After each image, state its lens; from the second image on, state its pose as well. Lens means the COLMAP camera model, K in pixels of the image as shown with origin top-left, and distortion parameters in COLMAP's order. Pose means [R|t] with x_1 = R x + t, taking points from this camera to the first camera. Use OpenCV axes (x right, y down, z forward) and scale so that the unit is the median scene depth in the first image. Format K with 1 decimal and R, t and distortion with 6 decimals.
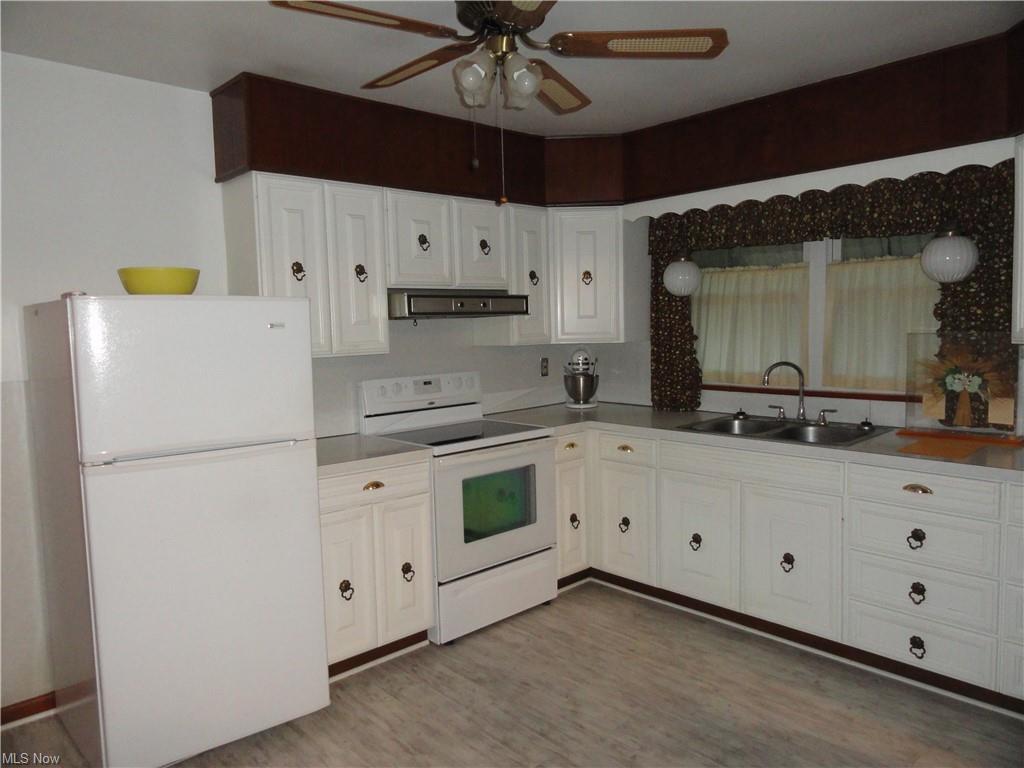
lens RADIAL K [[716.1, 0, 510.8], [0, 716.1, 387.7], [0, 0, 1]] dist [0.006772, -0.001936]
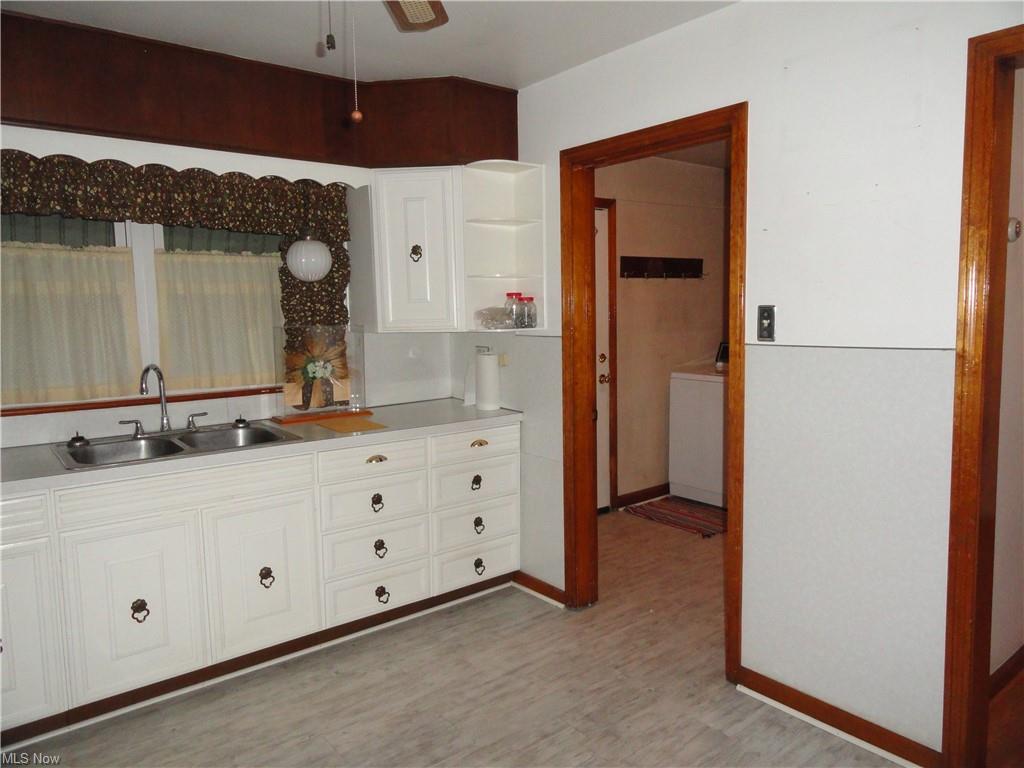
lens RADIAL K [[716.1, 0, 510.8], [0, 716.1, 387.7], [0, 0, 1]] dist [0.006772, -0.001936]
pose [[0.071052, -0.086227, 0.993739, -0.433069], [0.106725, 0.991195, 0.078376, -0.031163], [-0.991747, 0.100488, 0.079629, 0.535505]]
